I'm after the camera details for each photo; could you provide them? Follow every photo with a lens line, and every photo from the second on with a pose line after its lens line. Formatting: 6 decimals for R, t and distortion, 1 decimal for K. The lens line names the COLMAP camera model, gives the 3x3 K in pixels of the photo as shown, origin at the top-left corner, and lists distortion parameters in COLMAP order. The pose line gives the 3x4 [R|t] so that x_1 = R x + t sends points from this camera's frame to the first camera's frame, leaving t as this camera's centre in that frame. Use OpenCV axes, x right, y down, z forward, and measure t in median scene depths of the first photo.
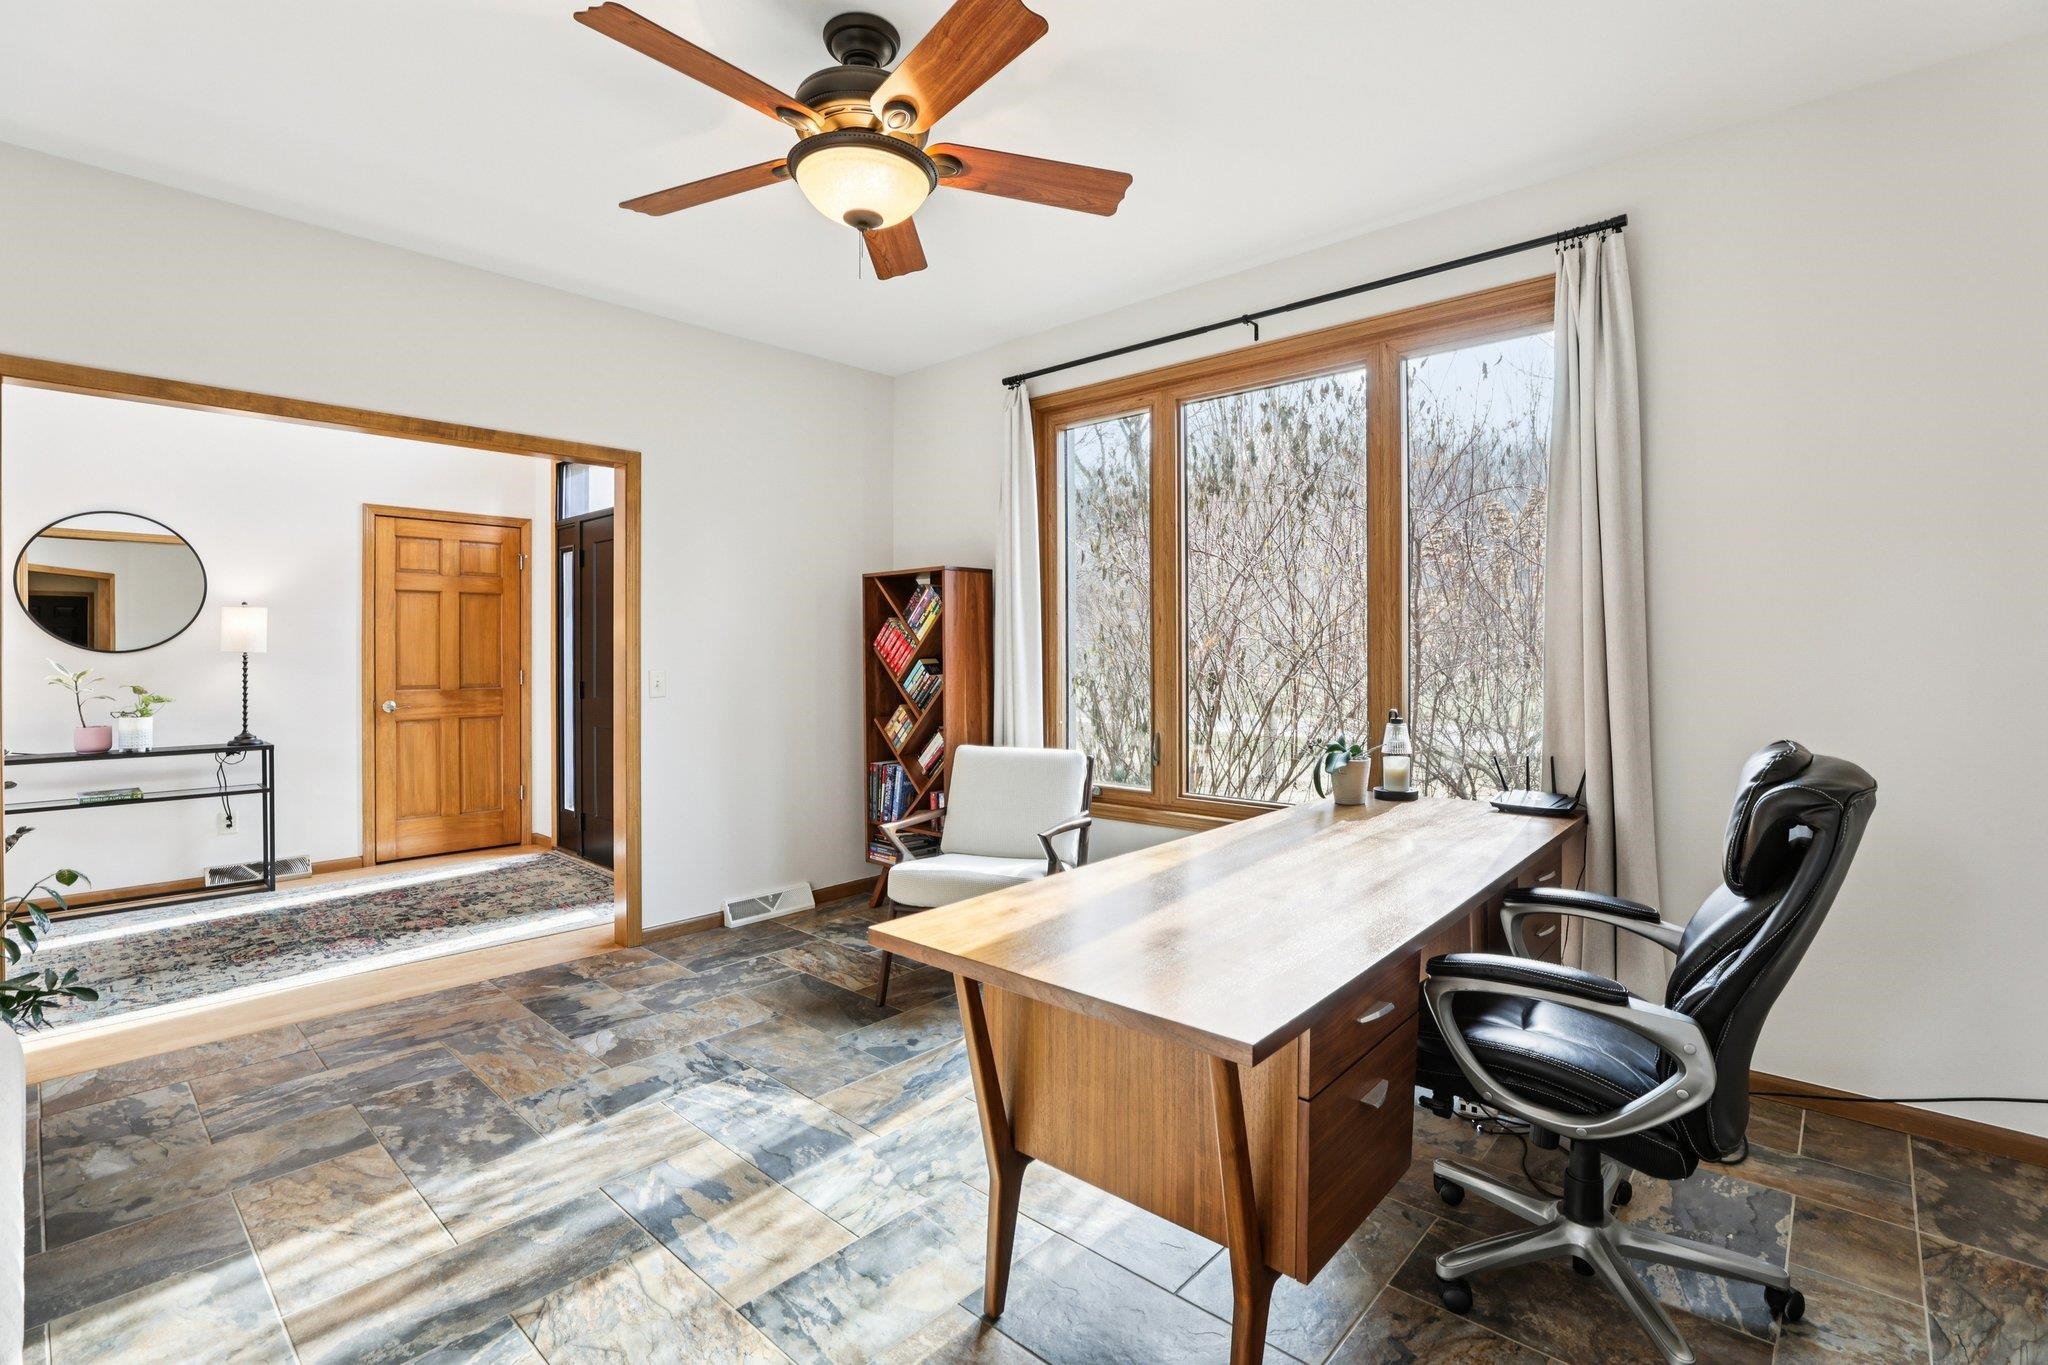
lens RADIAL K [[942.7, 0, 1020.6], [0, 942.7, 641.4], [0, 0, 1]] dist [-0.034056, 0.006958]
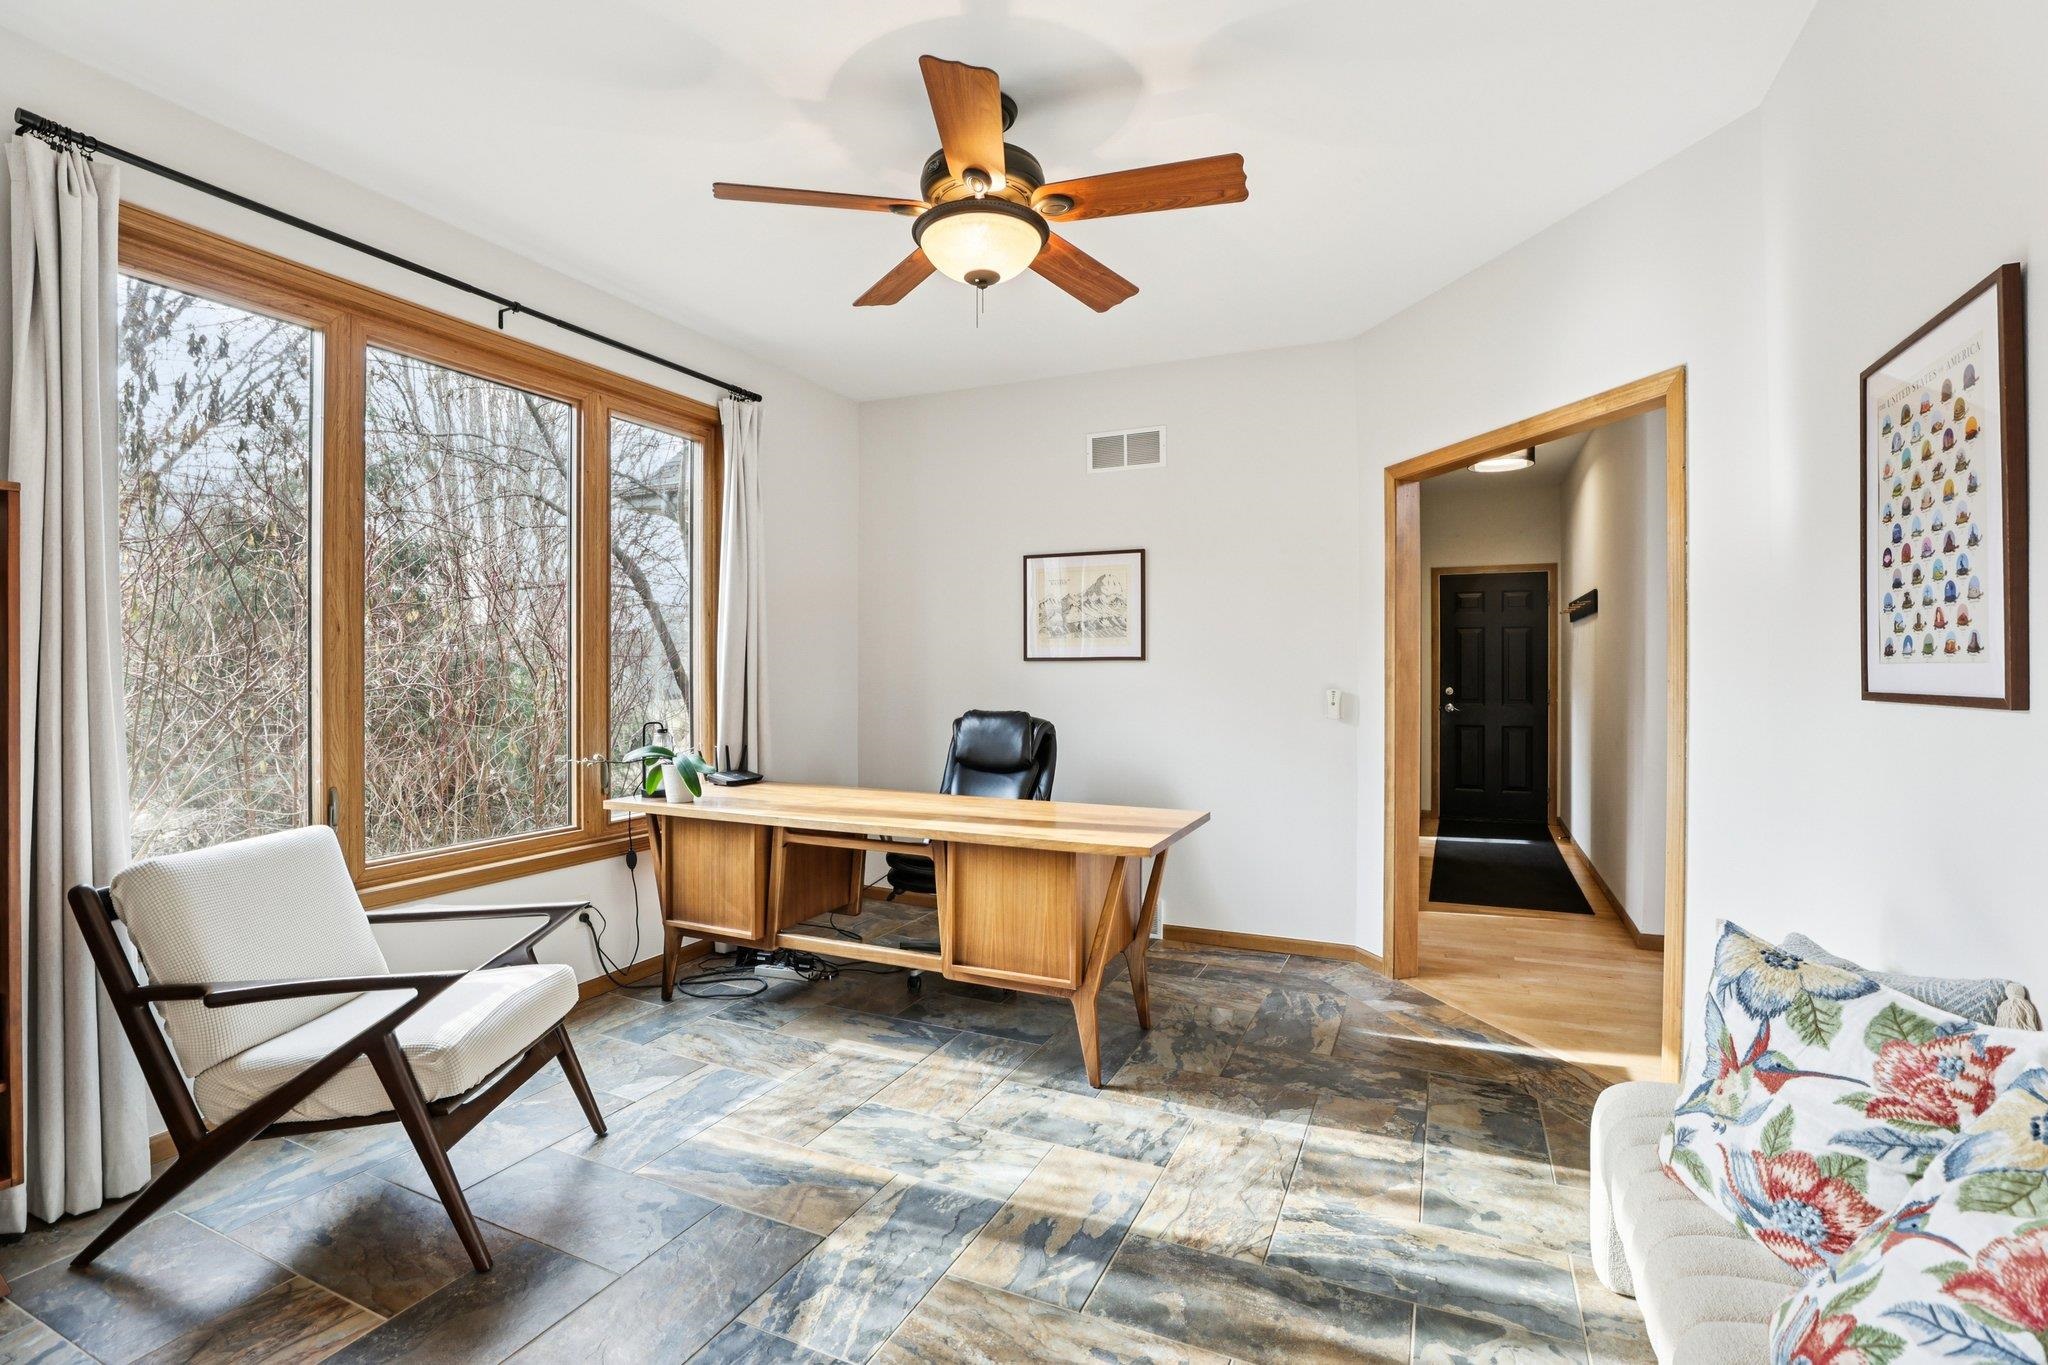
lens RADIAL K [[942.7, 0, 1018.0], [0, 942.7, 672.5], [0, 0, 1]] dist [-0.034056, 0.006958]
pose [[-0.301482, -0.000856, 0.953471, -1.224691], [-0.010171, 0.999946, -0.002318, 0.009777], [-0.953418, -0.010397, -0.301474, 1.294456]]
